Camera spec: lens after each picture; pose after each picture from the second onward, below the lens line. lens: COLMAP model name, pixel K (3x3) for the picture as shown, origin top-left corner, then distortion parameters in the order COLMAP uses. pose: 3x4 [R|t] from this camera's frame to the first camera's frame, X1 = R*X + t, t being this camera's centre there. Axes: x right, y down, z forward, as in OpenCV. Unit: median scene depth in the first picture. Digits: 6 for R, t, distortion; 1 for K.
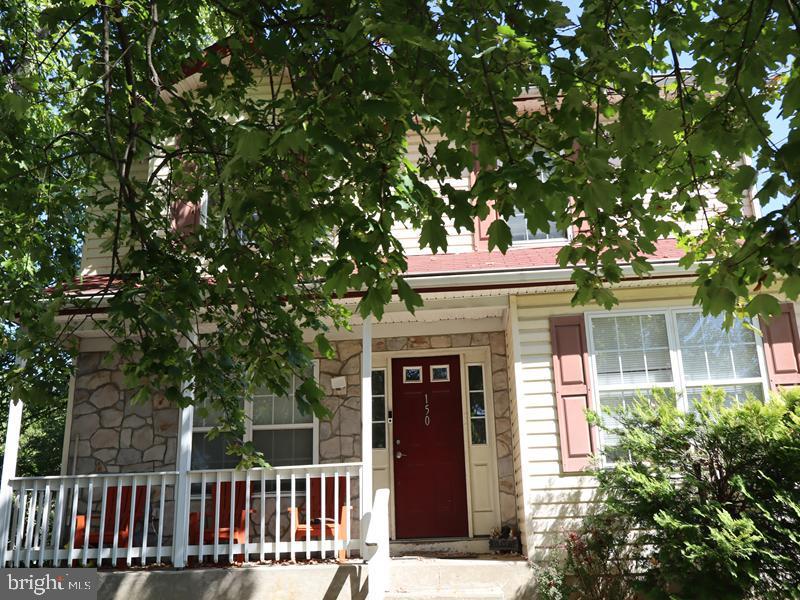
lens RADIAL K [[653.1, 0, 402.1], [0, 653.1, 341.0], [0, 0, 1]] dist [-0.004121, 0.005561]
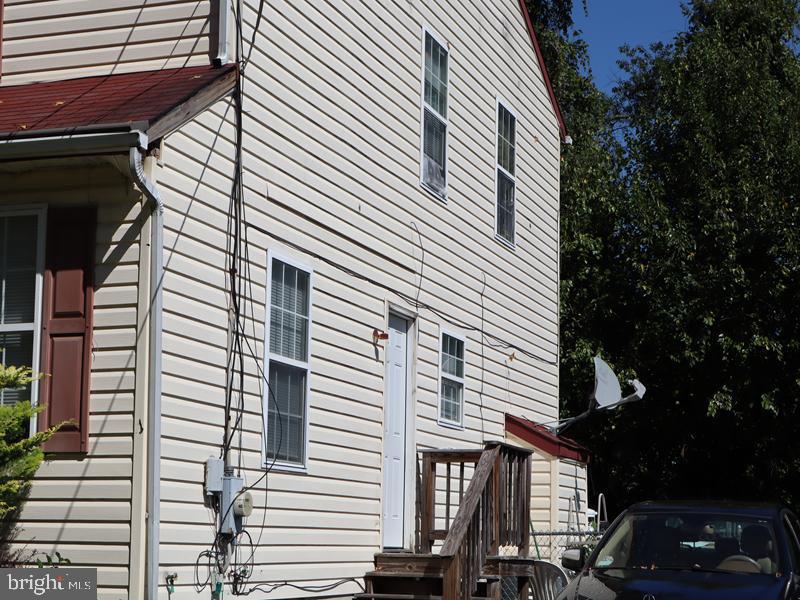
lens RADIAL K [[1597.8, 0, 400.0], [0, 1597.8, 300.0], [0, 0, 1]] dist [0.002767, -0.154763]
pose [[0.965020, 0.008888, -0.262027, 1.267355], [0.018069, 0.994794, 0.100291, -0.115089], [0.261554, -0.101517, 0.959835, -0.410758]]
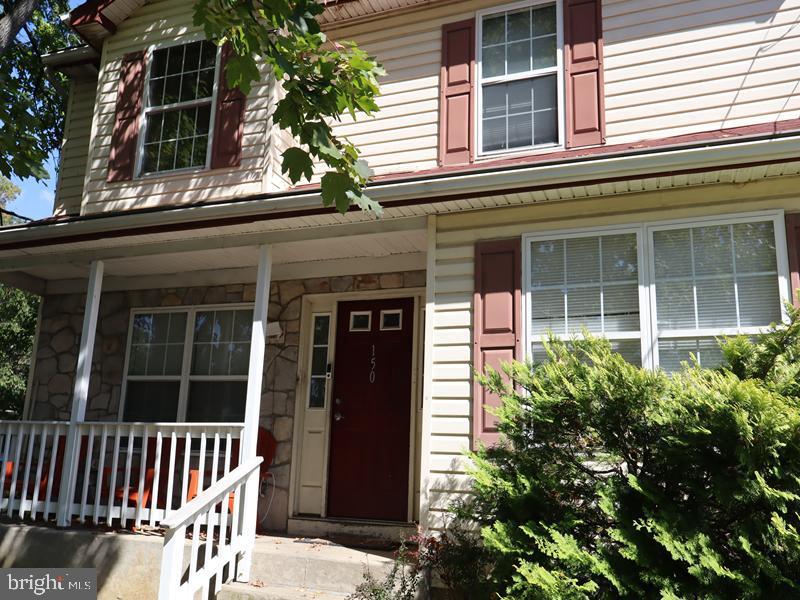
lens RADIAL K [[653.3, 0, 401.6], [0, 653.3, 324.3], [0, 0, 1]] dist [-0.001252, -0.004054]
pose [[0.958514, 0.011133, -0.284827, 0.359515], [-0.000140, 0.999255, 0.038586, 0.028298], [0.285044, -0.036945, 0.957802, 0.262304]]
